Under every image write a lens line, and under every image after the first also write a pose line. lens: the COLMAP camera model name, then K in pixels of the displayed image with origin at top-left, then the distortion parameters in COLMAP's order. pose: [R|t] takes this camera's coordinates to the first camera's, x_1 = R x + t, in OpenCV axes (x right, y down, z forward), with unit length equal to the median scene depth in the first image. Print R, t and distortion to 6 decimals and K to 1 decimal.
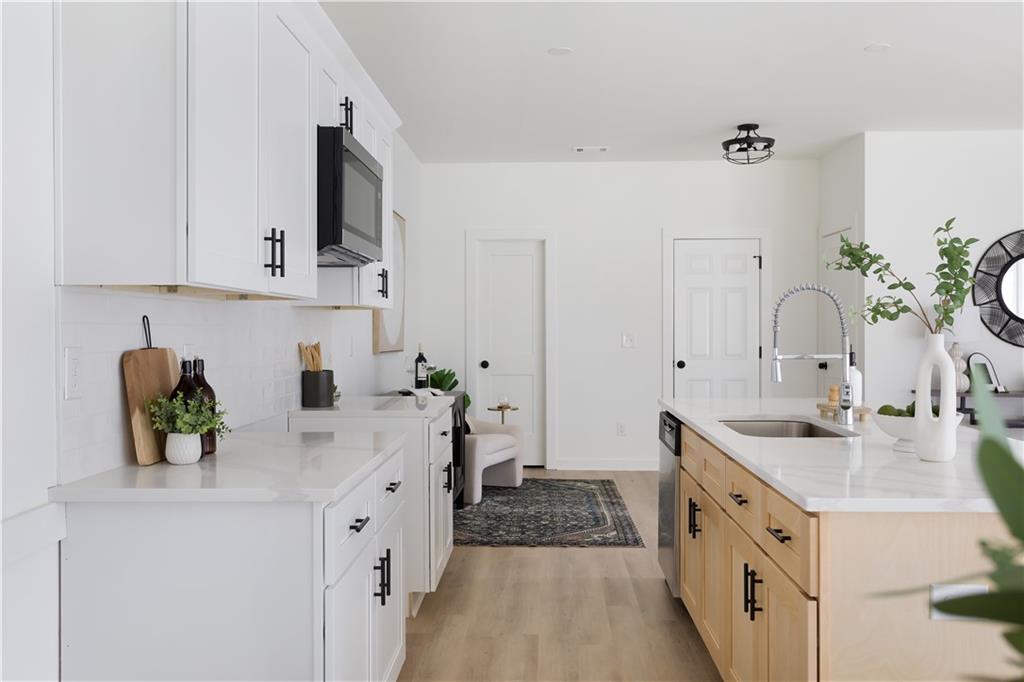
lens RADIAL K [[879.8, 0, 507.9], [0, 879.8, 336.6], [0, 0, 1]] dist [0.036358, 0.001546]
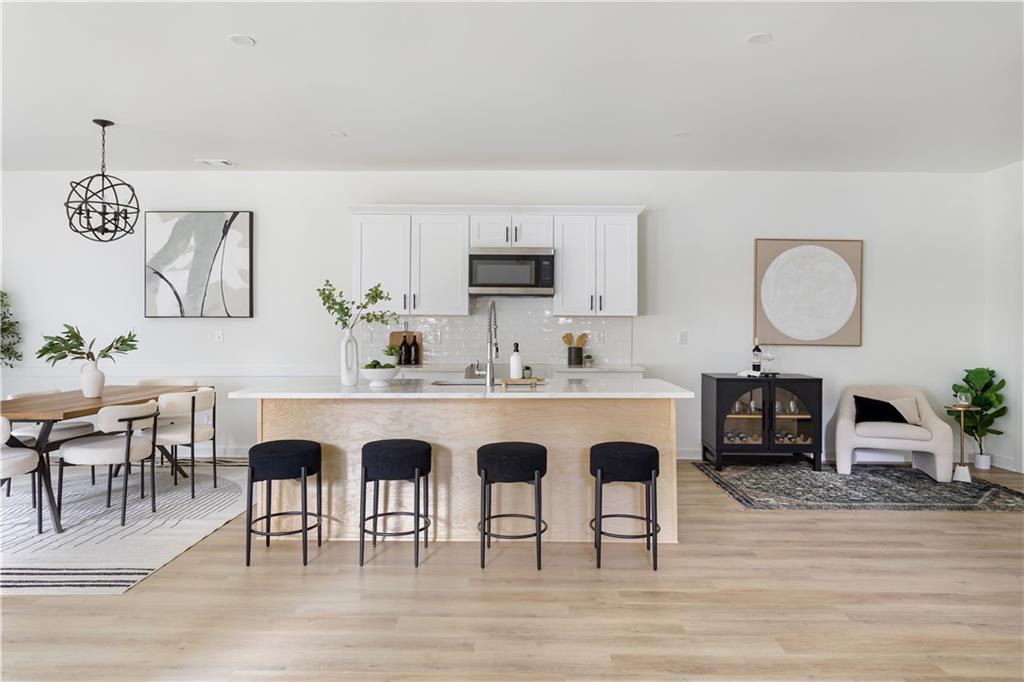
lens RADIAL K [[644.2, 0, 526.9], [0, 644.2, 318.5], [0, 0, 1]] dist [-0.003358, 0.000097]
pose [[0.039606, -0.009154, -0.999173, 0.796064], [-0.013947, 0.999856, -0.009713, -0.007757], [0.999118, 0.014321, 0.039473, 0.518147]]
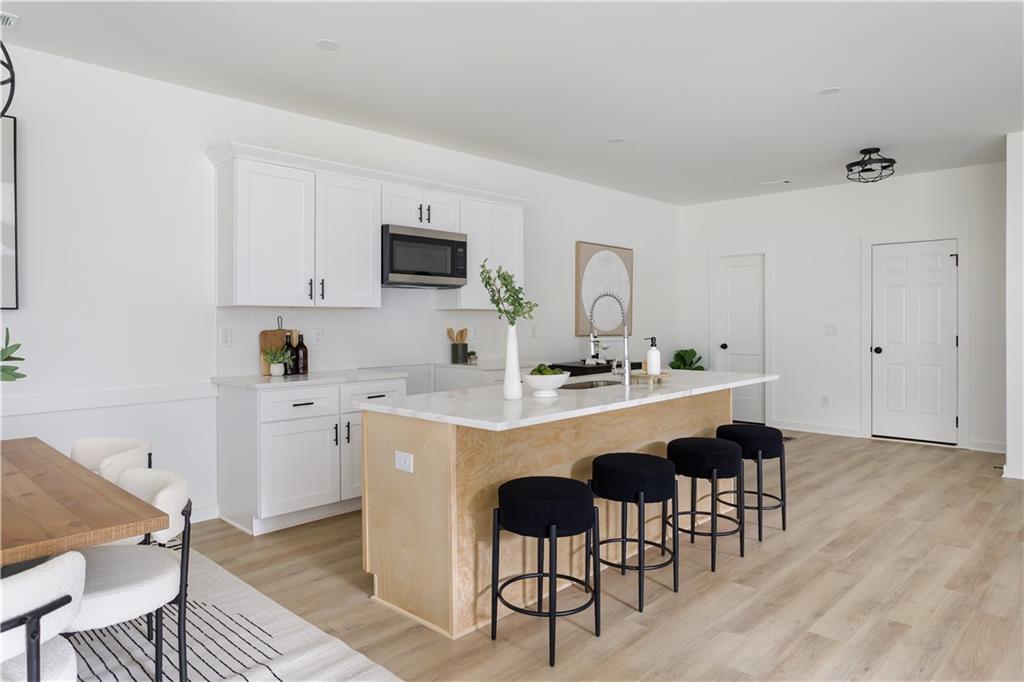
lens RADIAL K [[644.2, 0, 510.1], [0, 644.2, 327.1], [0, 0, 1]] dist [-0.003358, 0.000097]
pose [[0.745081, 0.004405, -0.666960, 0.488246], [-0.002943, 0.999990, 0.003317, -0.001011], [0.666968, -0.000509, 0.745086, 0.030455]]
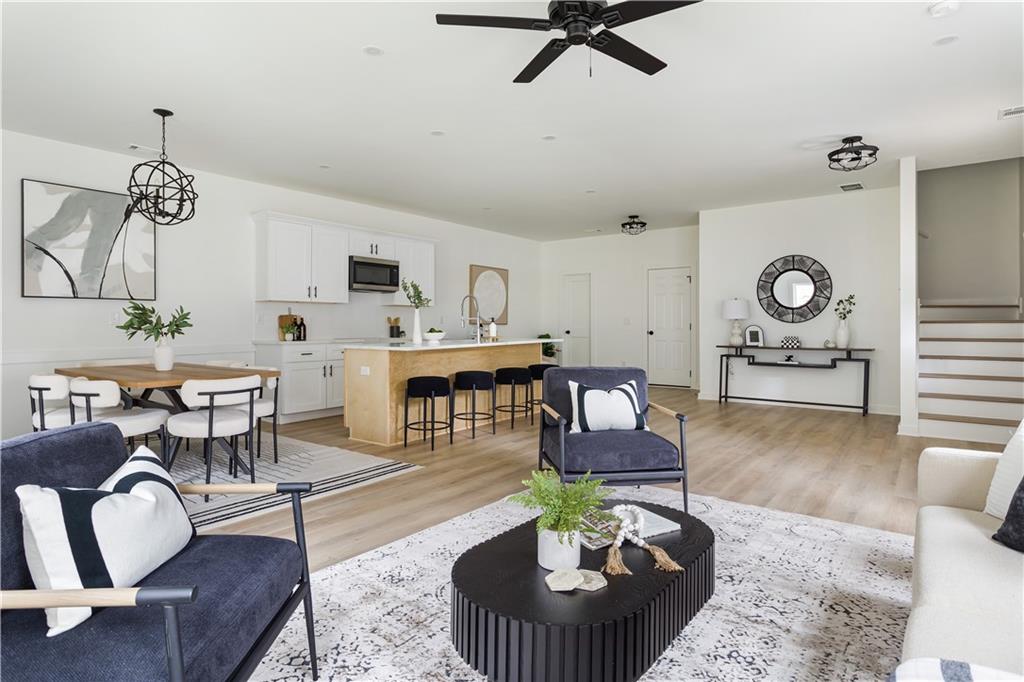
lens RADIAL K [[541.2, 0, 504.4], [0, 541.2, 324.5], [0, 0, 1]] dist [0.003463, 0.001485]
pose [[0.813272, 0.000896, -0.581883, 0.764500], [-0.005355, 0.999968, -0.005945, 0.026504], [0.581859, 0.007951, 0.813251, -0.212364]]
